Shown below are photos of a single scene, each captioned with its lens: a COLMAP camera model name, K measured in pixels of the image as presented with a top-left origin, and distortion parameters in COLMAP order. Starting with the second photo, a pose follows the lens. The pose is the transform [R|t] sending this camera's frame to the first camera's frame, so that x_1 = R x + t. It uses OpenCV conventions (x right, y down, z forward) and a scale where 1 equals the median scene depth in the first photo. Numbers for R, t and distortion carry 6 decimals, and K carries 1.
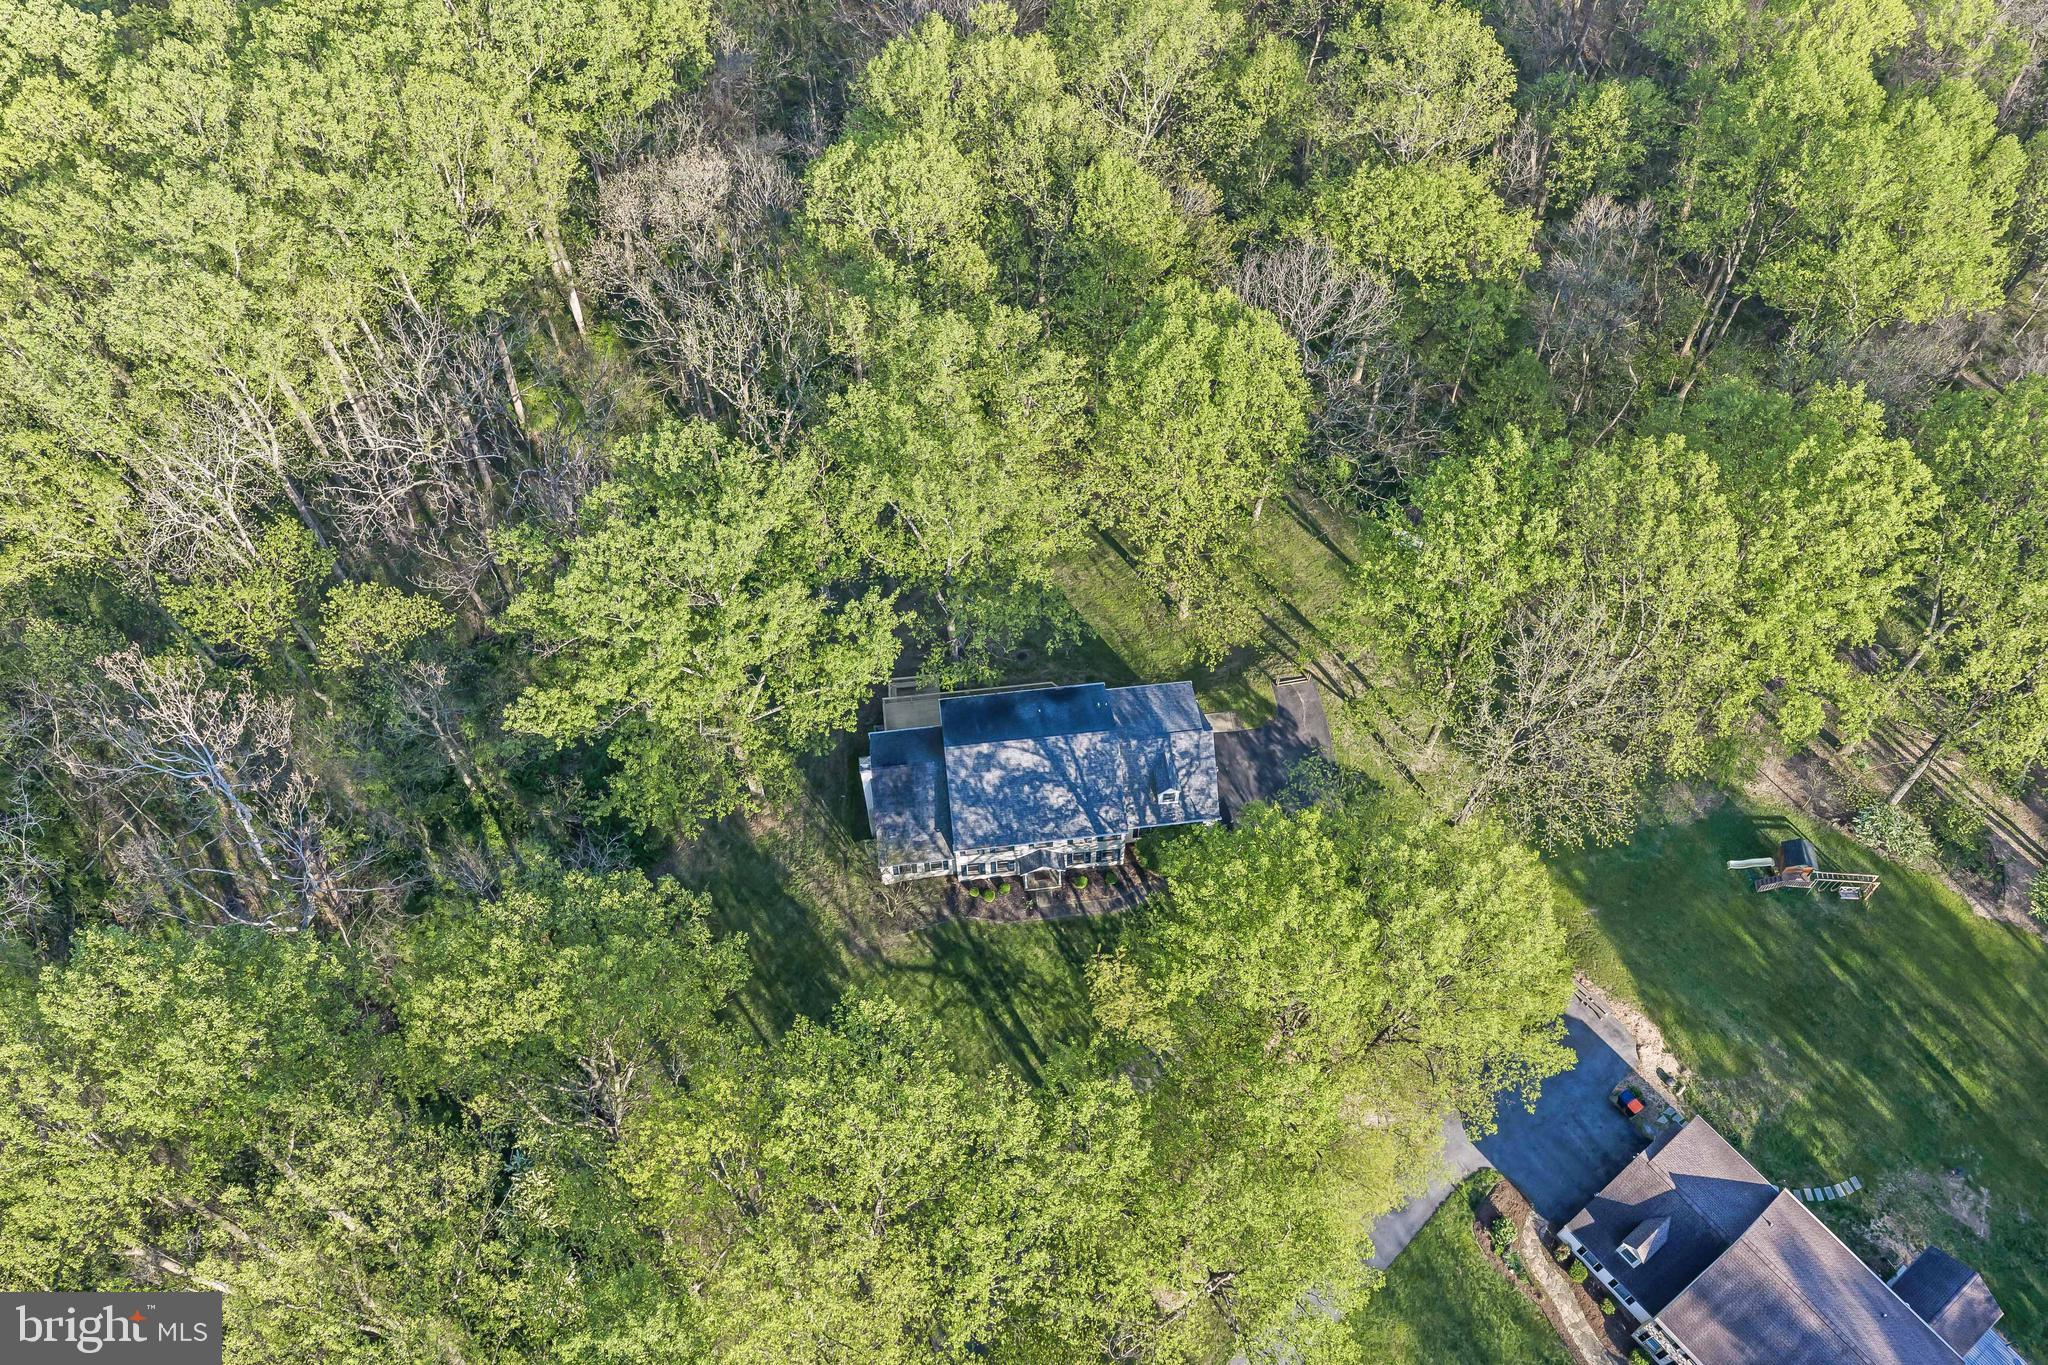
lens RADIAL K [[1689.5, 0, 1024.0], [0, 1689.5, 682.5], [0, 0, 1]] dist [0.024424, -0.042294]
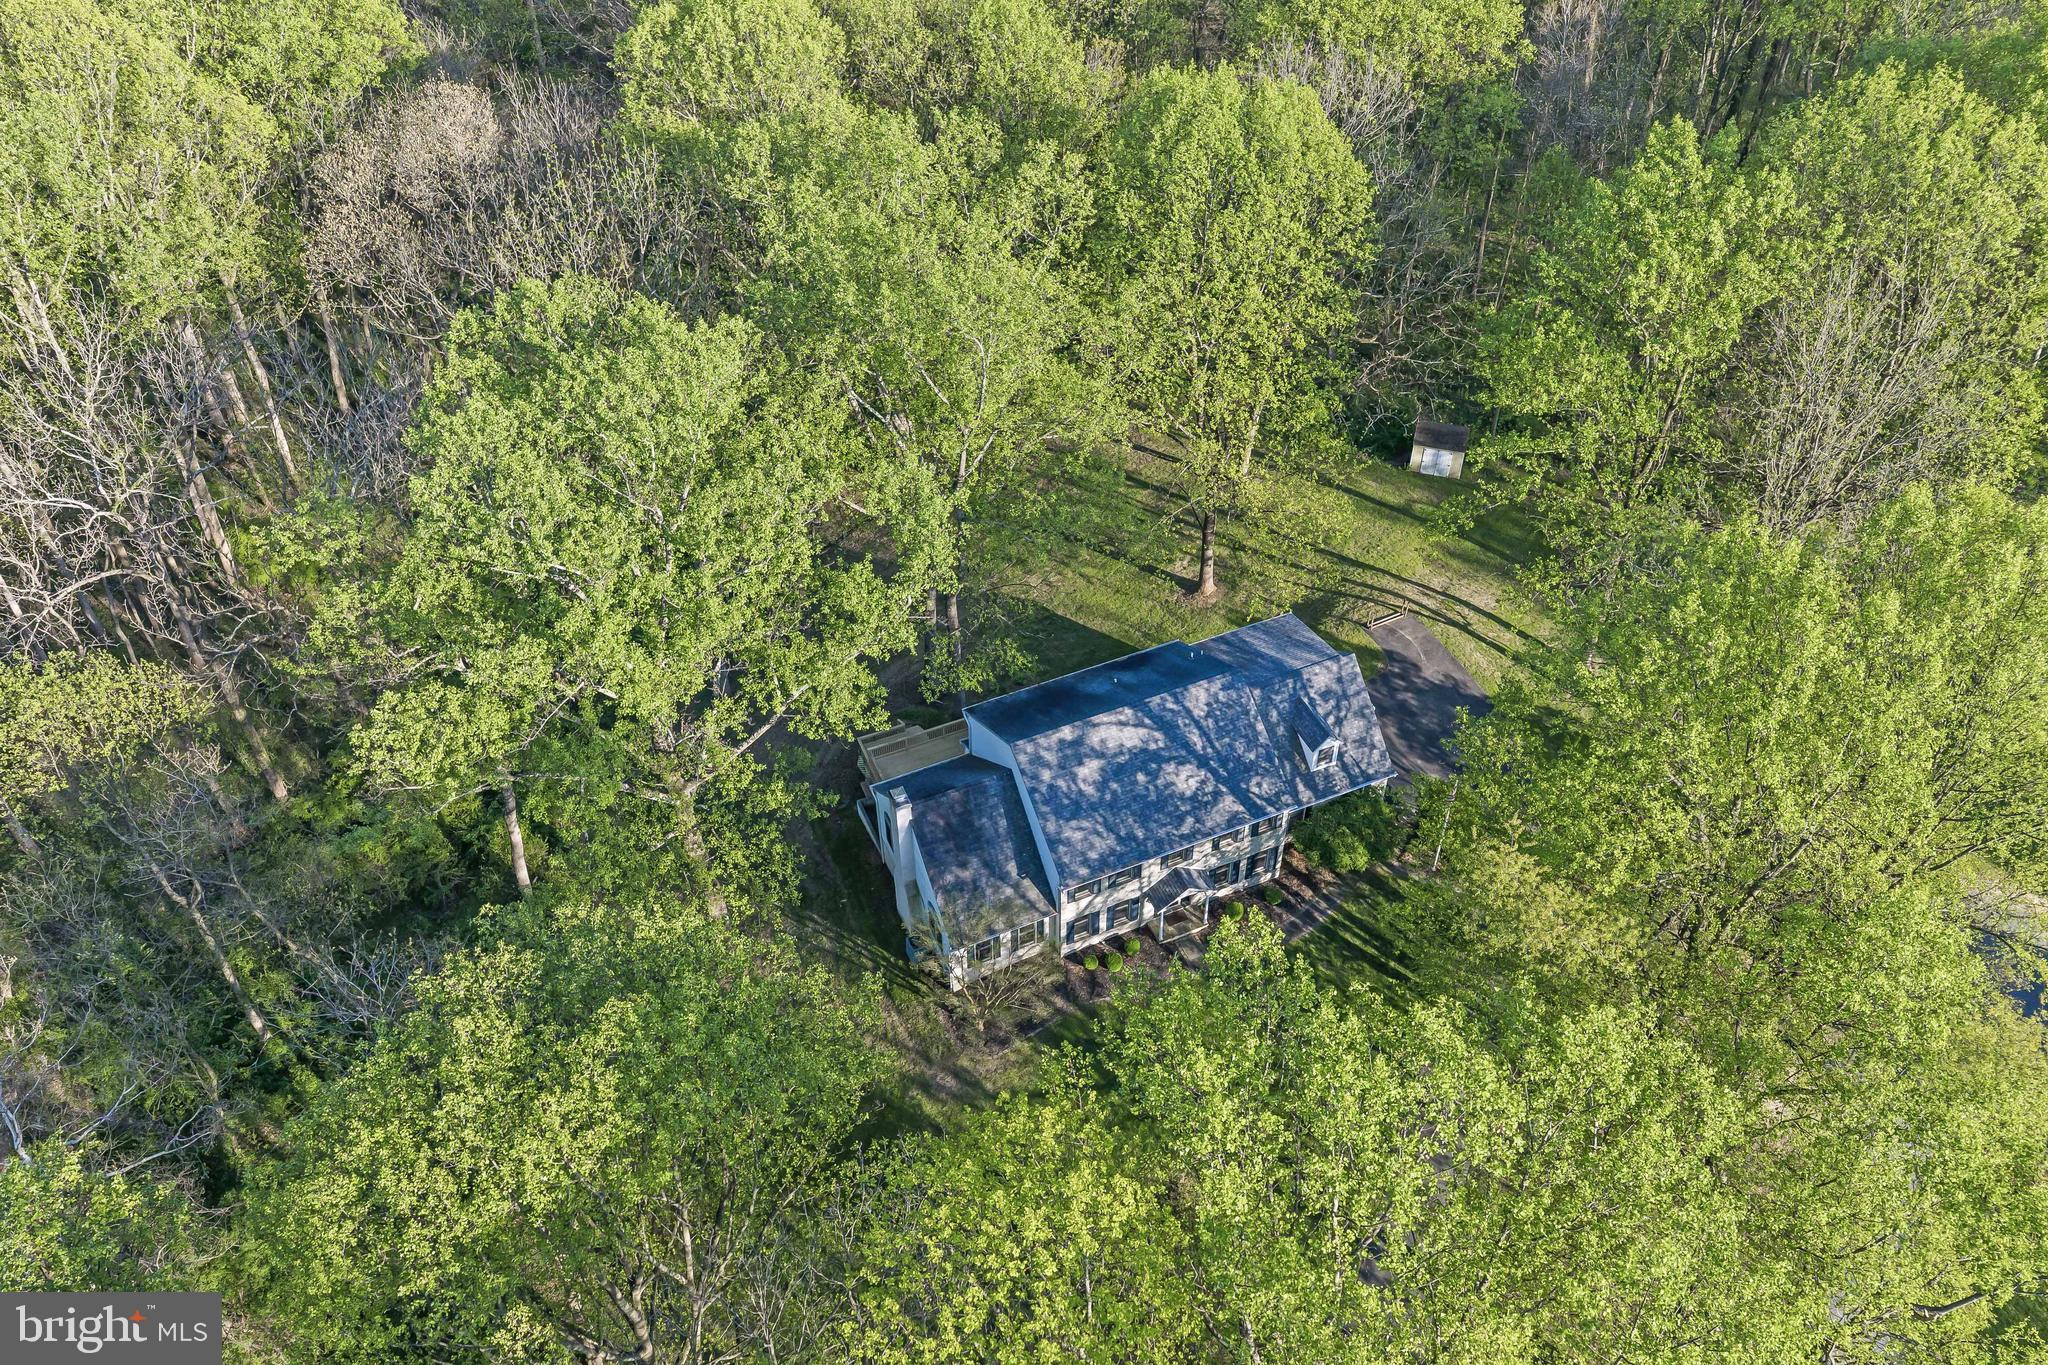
lens RADIAL K [[1689.5, 0, 1024.0], [0, 1689.5, 682.5], [0, 0, 1]] dist [0.024424, -0.042294]
pose [[0.955733, -0.211413, 0.204645, -0.173041], [0.250368, 0.949687, -0.188176, 0.141946], [-0.154566, 0.231082, 0.960578, 0.347093]]
